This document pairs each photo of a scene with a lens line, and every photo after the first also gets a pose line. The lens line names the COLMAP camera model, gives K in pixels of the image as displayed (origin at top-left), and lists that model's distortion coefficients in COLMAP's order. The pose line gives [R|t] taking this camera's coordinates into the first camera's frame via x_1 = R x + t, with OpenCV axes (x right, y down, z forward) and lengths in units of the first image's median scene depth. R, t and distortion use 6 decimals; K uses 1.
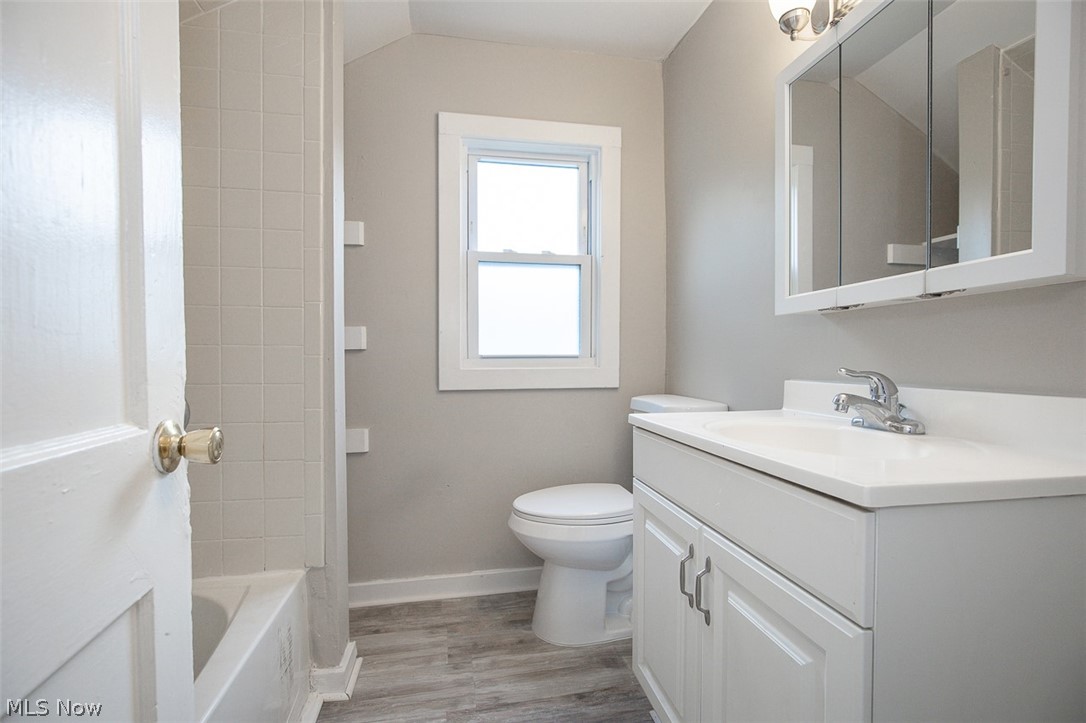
lens RADIAL K [[498.3, 0, 542.4], [0, 498.3, 361.2], [0, 0, 1]] dist [-0.013164, 0.005756]
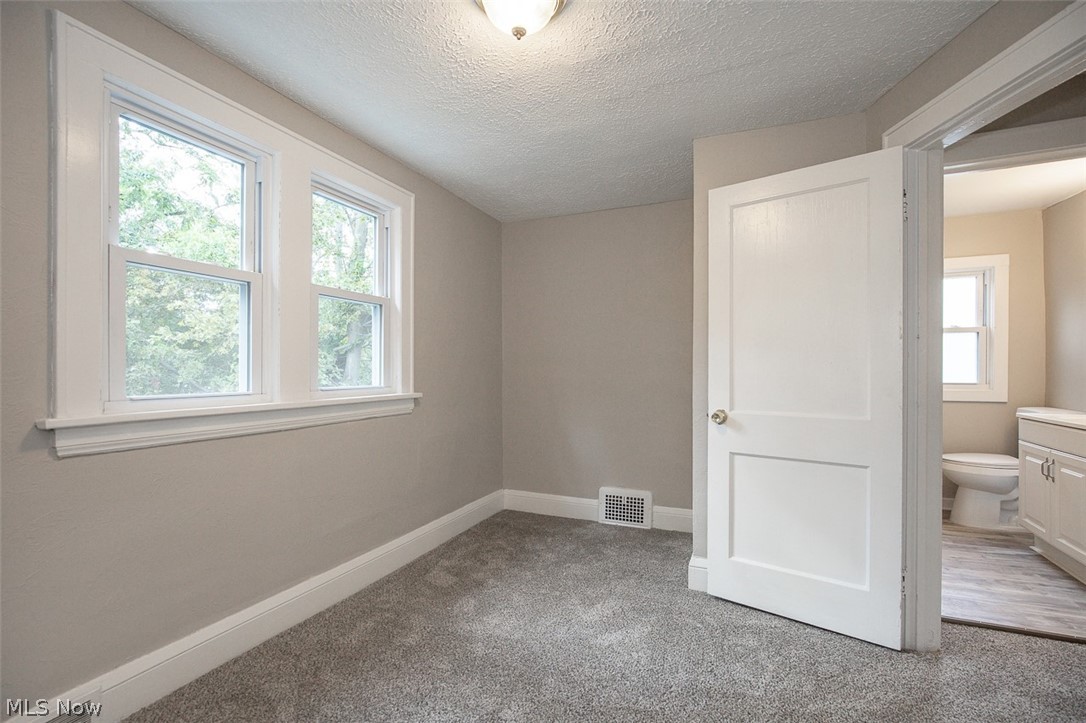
lens RADIAL K [[498.3, 0, 536.5], [0, 498.3, 365.3], [0, 0, 1]] dist [-0.013164, 0.005756]
pose [[0.826960, -0.001127, -0.562260, -0.254787], [-0.006401, 0.999914, -0.011419, -0.048169], [0.562225, 0.013042, 0.826881, -1.460904]]
